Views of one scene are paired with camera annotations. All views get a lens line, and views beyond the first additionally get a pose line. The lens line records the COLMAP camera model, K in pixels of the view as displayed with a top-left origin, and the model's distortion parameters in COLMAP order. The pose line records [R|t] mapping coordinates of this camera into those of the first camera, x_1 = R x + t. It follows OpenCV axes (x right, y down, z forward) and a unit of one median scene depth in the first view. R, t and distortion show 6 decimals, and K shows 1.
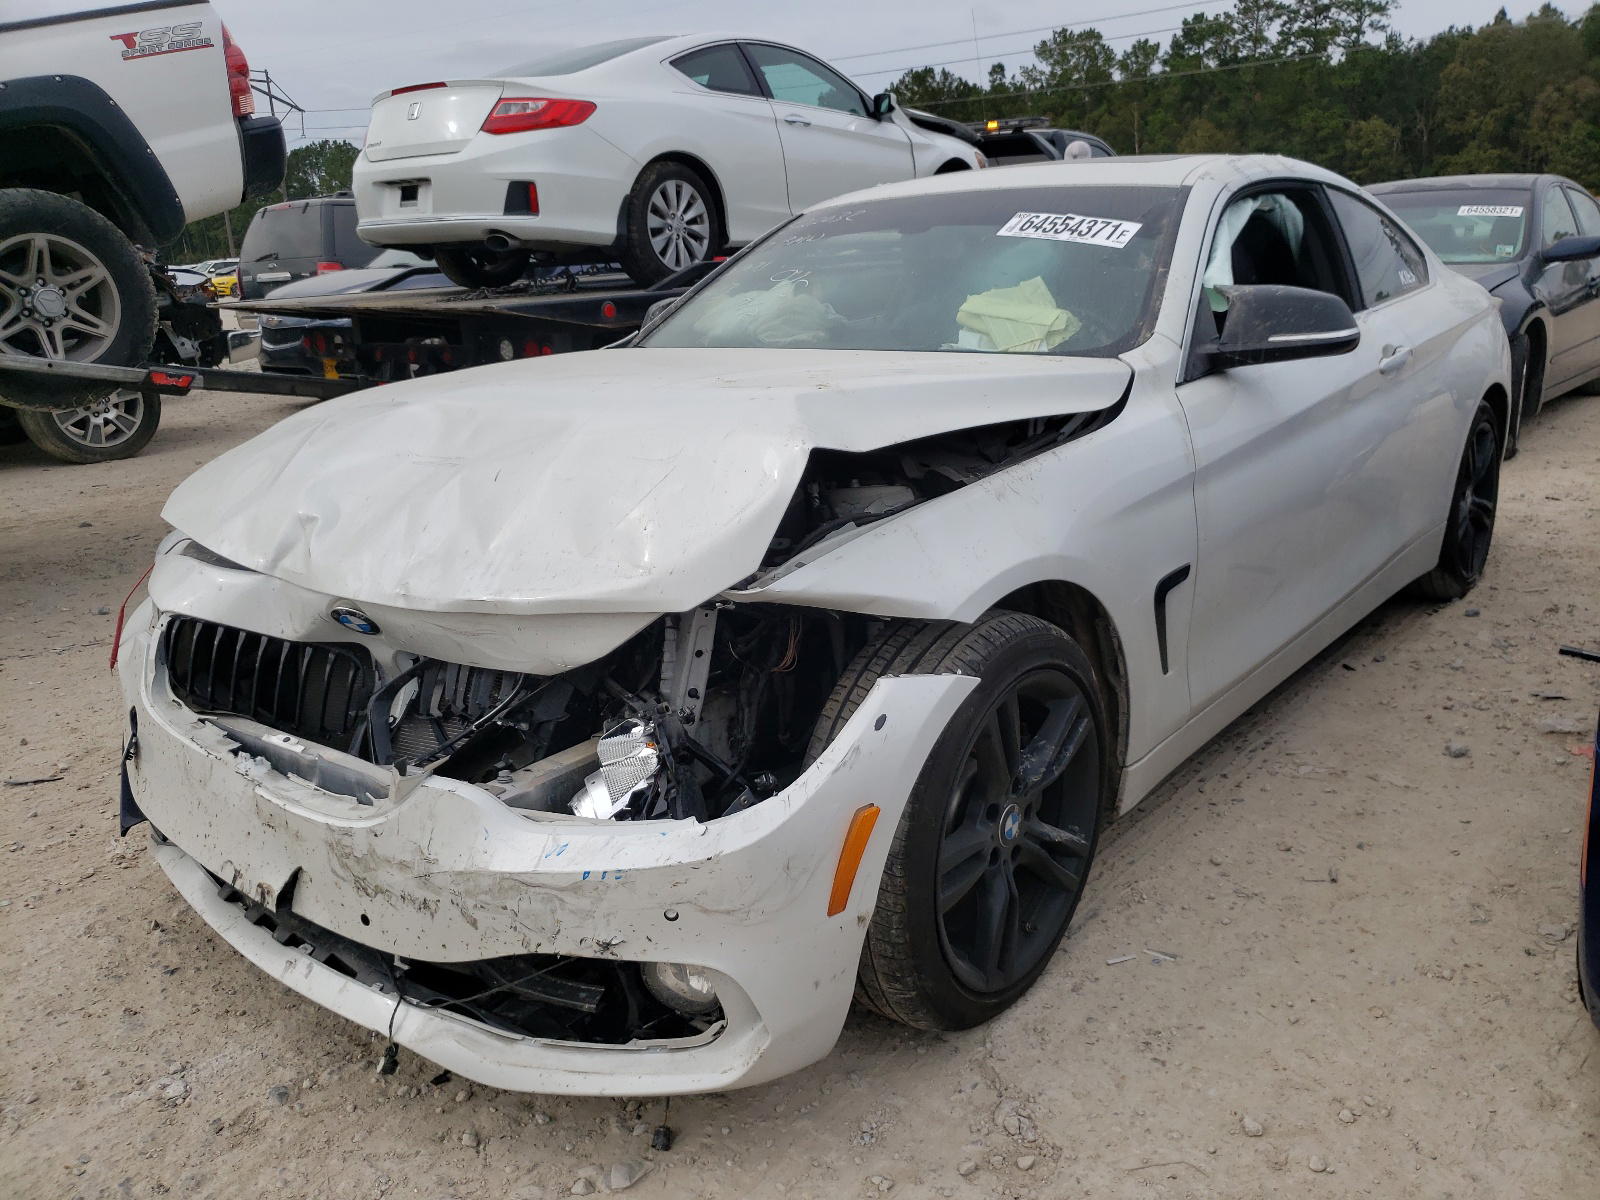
lens RADIAL K [[1311.2, 0, 800.0], [0, 1311.2, 600.0], [0, 0, 1]] dist [-0.033936, 0.082282]
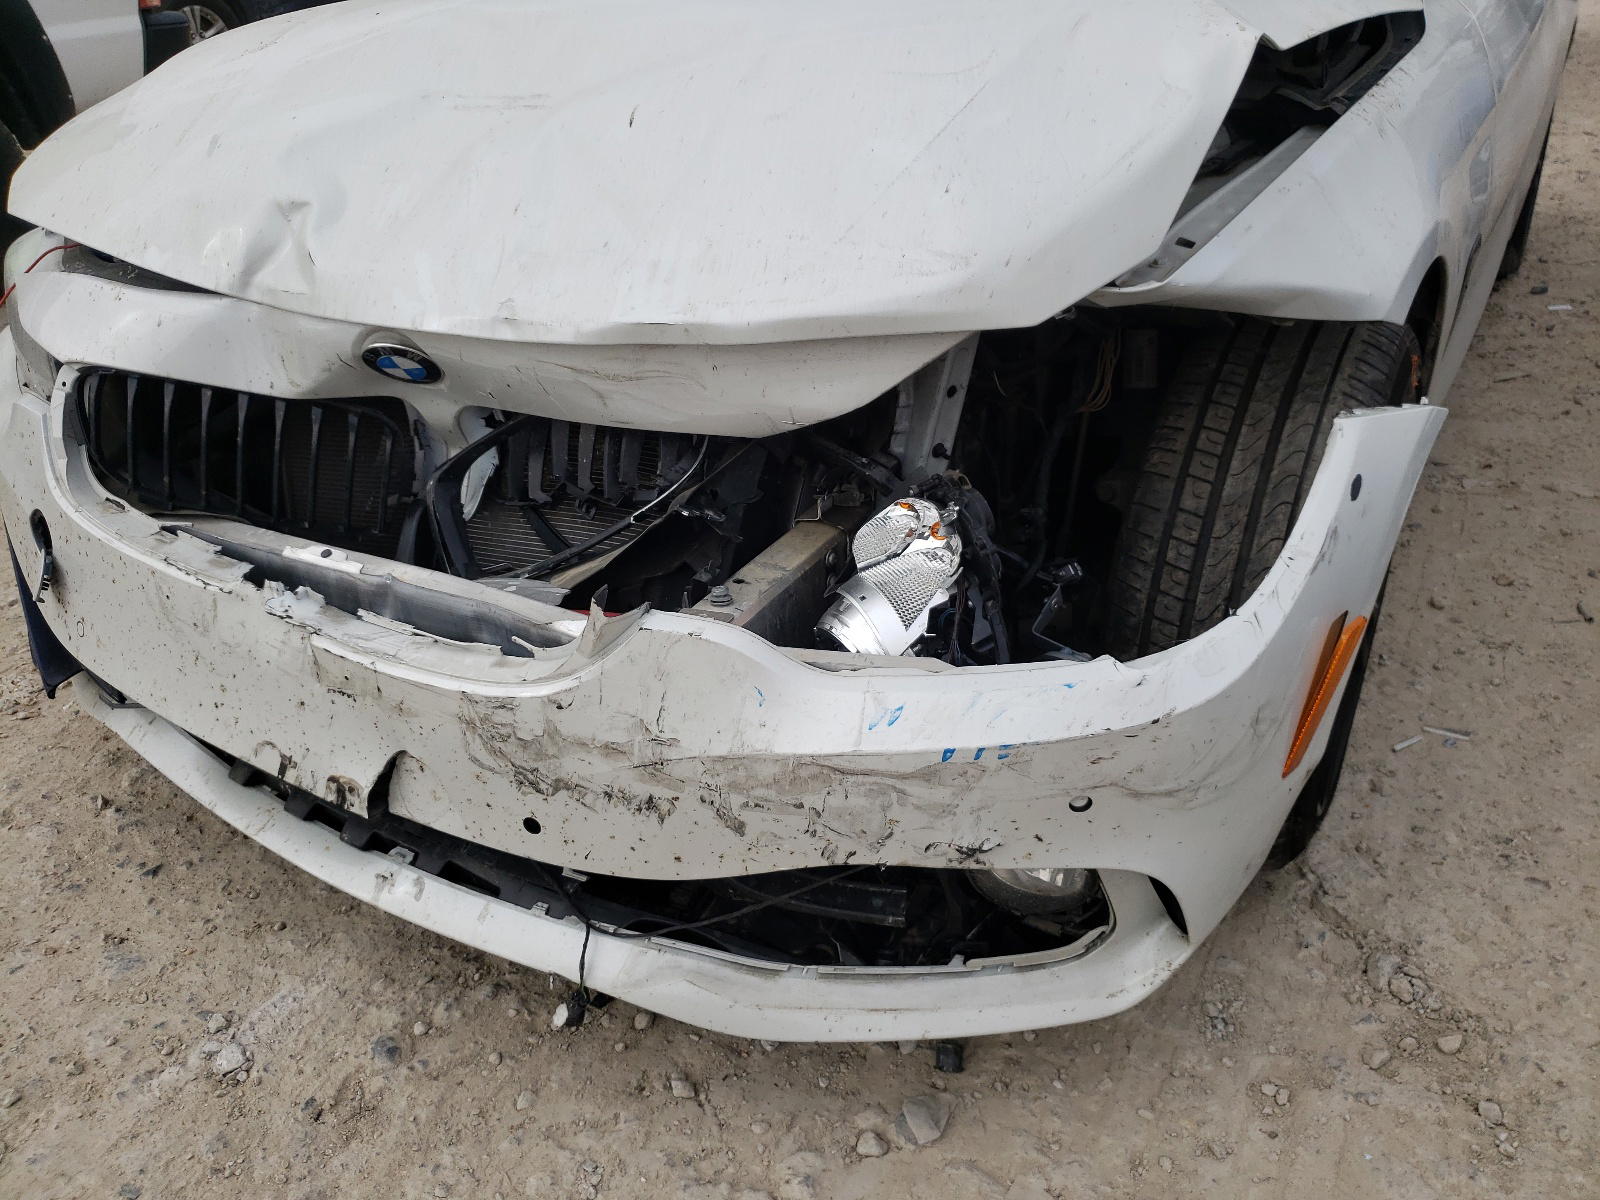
lens RADIAL K [[1311.2, 0, 800.0], [0, 1311.2, 600.0], [0, 0, 1]] dist [-0.033936, 0.082282]
pose [[0.987685, -0.074268, 0.137703, -0.260644], [0.042685, 0.974675, 0.219517, -0.004039], [-0.150519, -0.210935, 0.965842, 0.341386]]
